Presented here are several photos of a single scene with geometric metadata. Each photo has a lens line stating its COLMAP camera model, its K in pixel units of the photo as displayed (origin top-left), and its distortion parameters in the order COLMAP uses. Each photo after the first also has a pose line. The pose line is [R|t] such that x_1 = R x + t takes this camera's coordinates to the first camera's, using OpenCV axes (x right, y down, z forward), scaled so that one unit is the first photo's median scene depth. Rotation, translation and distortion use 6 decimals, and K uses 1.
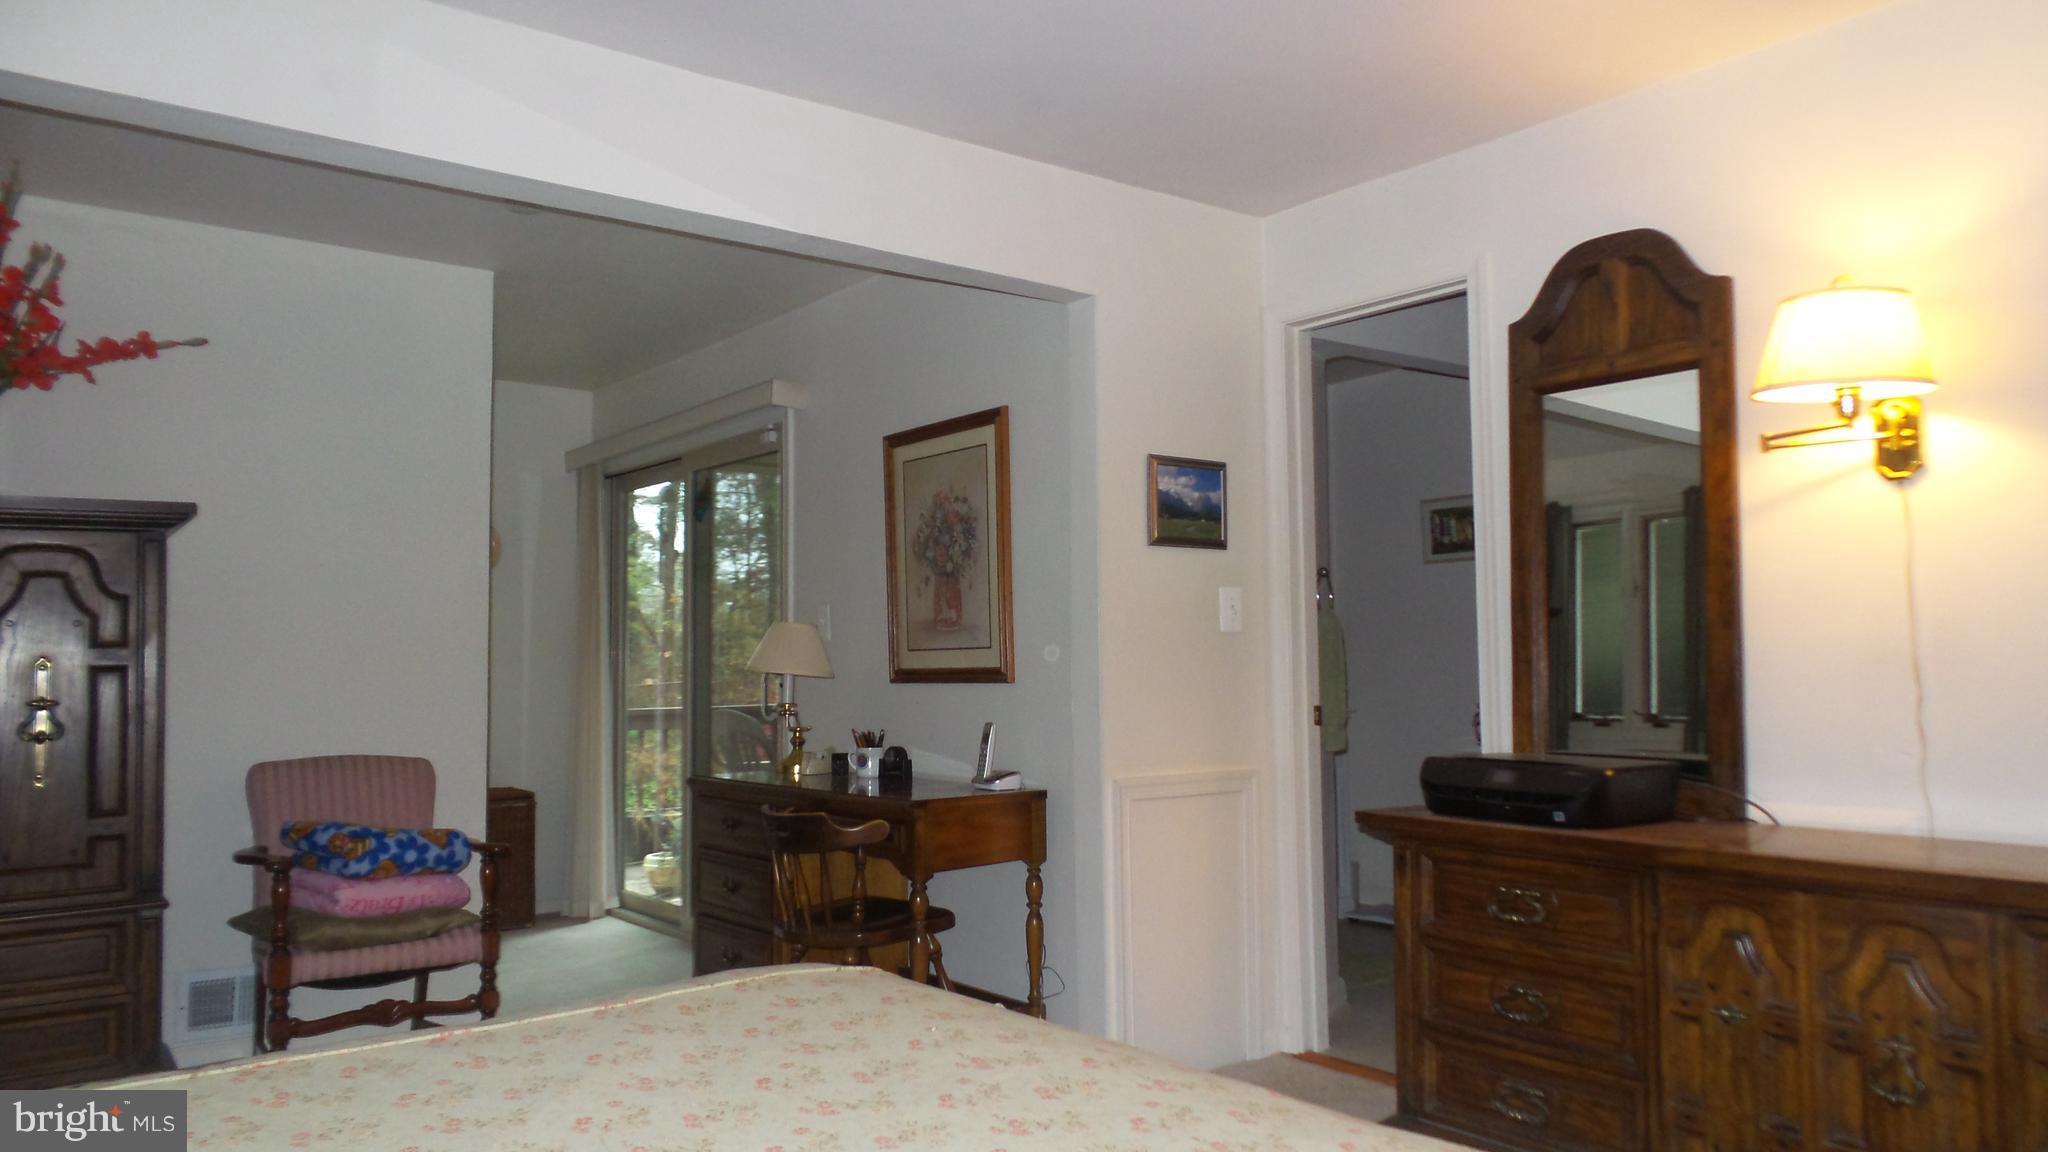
lens RADIAL K [[1414.6, 0, 1024.9], [0, 1414.6, 592.0], [0, 0, 1]] dist [0.006502, 0.001546]
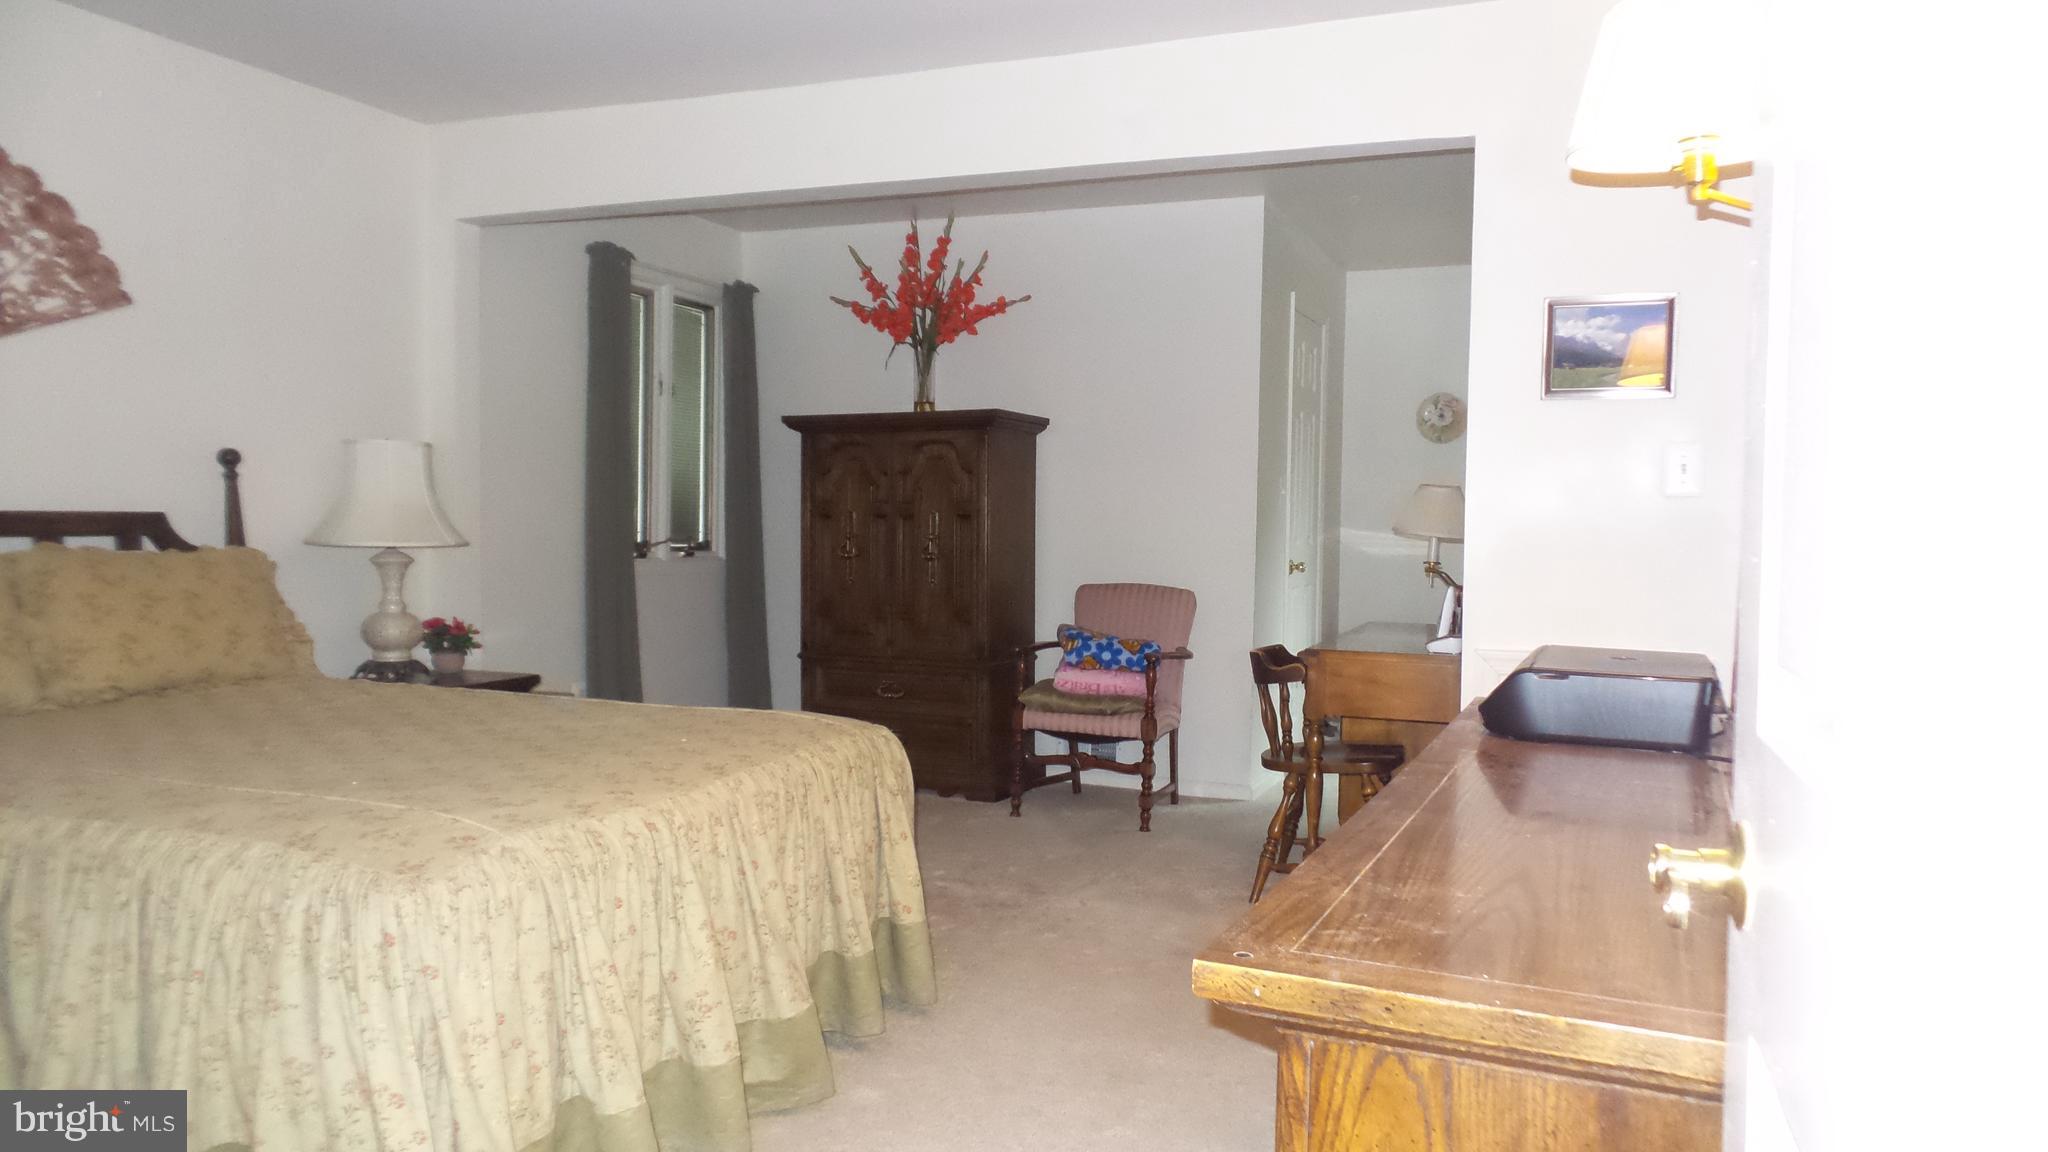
lens RADIAL K [[1414.6, 0, 1025.1], [0, 1414.6, 567.3], [0, 0, 1]] dist [0.006502, 0.001546]
pose [[0.488546, 0.047951, -0.871220, 0.728554], [0.023524, 0.997402, 0.068087, 0.004381], [0.872221, -0.053758, 0.486148, 0.265508]]
